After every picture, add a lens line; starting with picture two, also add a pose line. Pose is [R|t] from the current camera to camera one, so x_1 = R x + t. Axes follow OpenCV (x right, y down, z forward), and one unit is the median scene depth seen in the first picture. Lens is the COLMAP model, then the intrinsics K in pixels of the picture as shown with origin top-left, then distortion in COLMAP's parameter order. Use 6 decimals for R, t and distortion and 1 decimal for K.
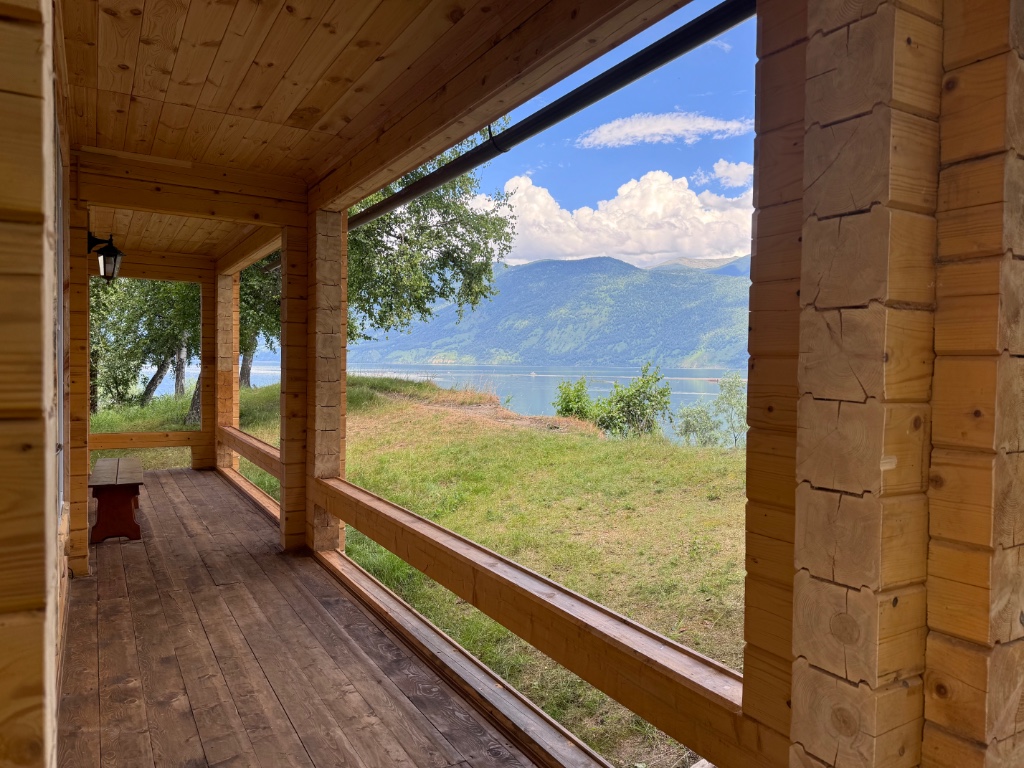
lens RADIAL K [[718.0, 0, 510.8], [0, 718.0, 385.0], [0, 0, 1]] dist [-0.001875, -0.000186]
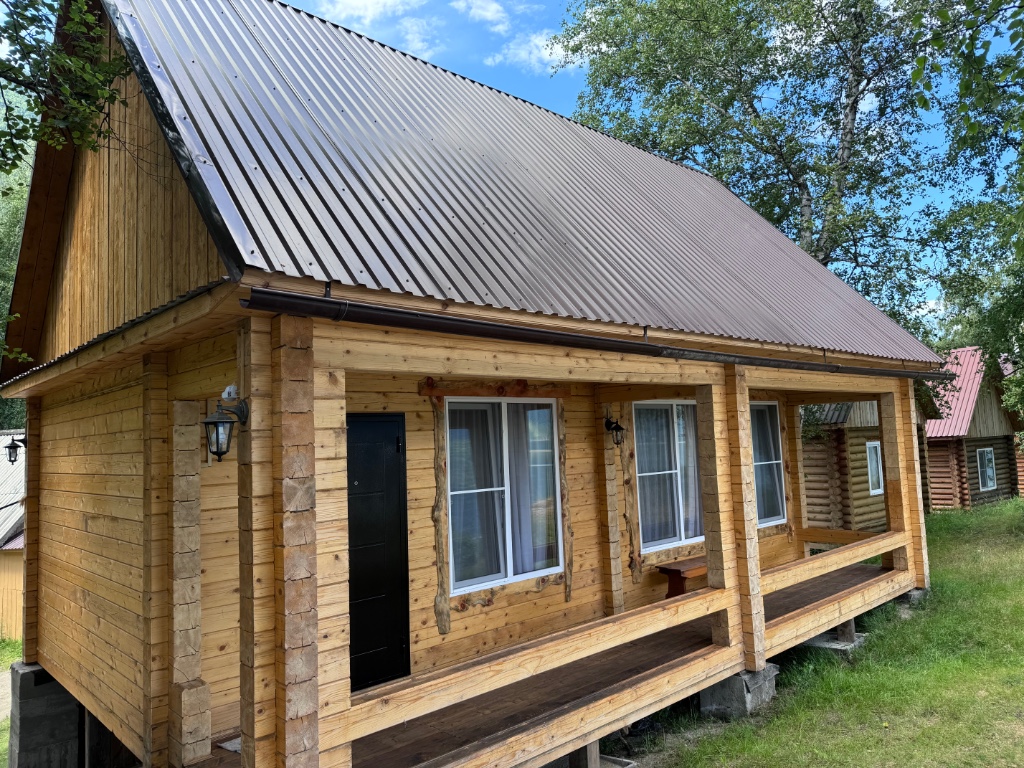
lens RADIAL K [[718.0, 0, 510.7], [0, 718.0, 383.0], [0, 0, 1]] dist [-0.001875, -0.000186]
pose [[0.224852, -0.105959, -0.968615, 1.131408], [0.019861, 0.994362, -0.104164, -0.130280], [0.974191, 0.004184, 0.225689, 0.403565]]
